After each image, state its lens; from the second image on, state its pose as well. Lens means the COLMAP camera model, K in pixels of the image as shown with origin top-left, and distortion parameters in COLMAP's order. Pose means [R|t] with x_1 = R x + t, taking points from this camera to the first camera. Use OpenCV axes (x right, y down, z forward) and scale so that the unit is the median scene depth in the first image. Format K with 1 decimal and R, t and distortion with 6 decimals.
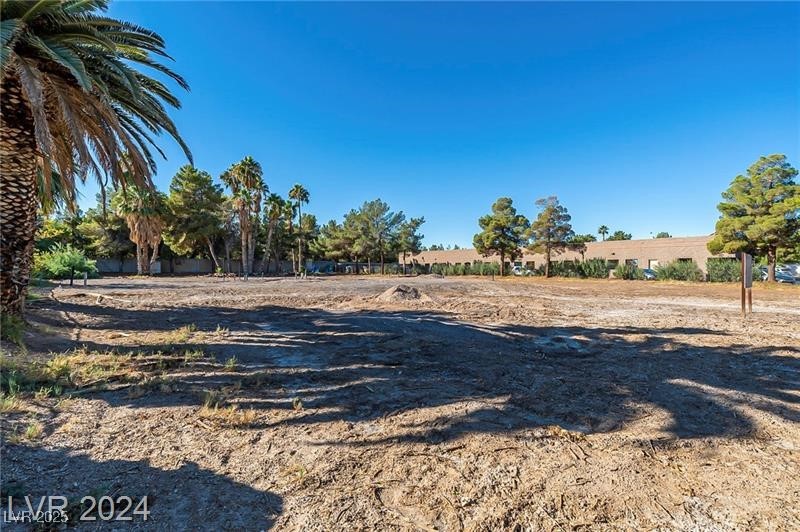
lens RADIAL K [[364.7, 0, 391.7], [0, 364.7, 266.4], [0, 0, 1]] dist [0.004711, -0.000844]
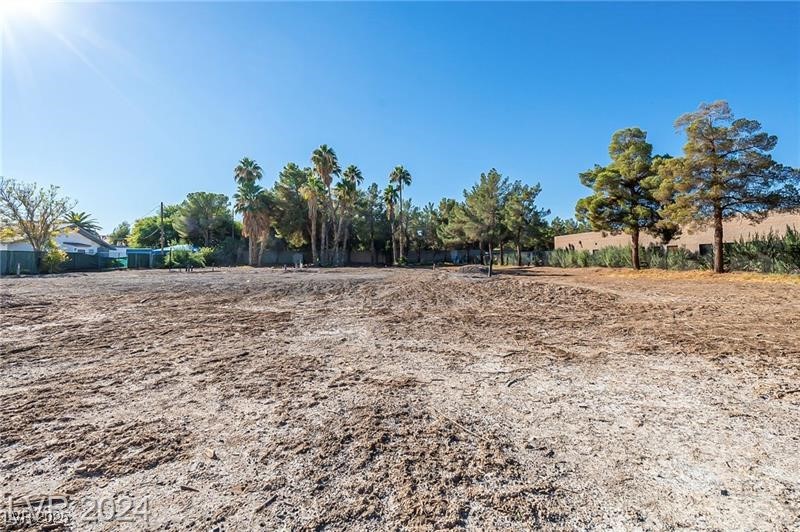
lens RADIAL K [[364.7, 0, 394.9], [0, 364.7, 235.1], [0, 0, 1]] dist [0.004711, -0.000844]
pose [[0.810950, -0.045282, -0.583361, 0.308789], [0.010907, 0.997998, -0.062305, 0.005275], [0.585014, 0.044163, 0.809820, 0.308742]]
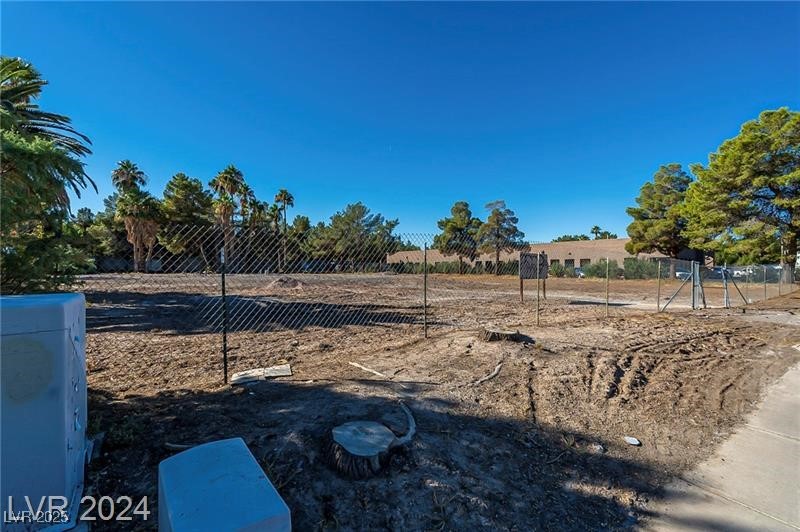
lens RADIAL K [[364.7, 0, 394.8], [0, 364.7, 264.0], [0, 0, 1]] dist [0.004711, -0.000844]
pose [[0.998965, 0.002541, -0.045406, 0.147076], [-0.002828, 0.999976, -0.006252, 0.003764], [0.045389, 0.006374, 0.998949, -0.081037]]
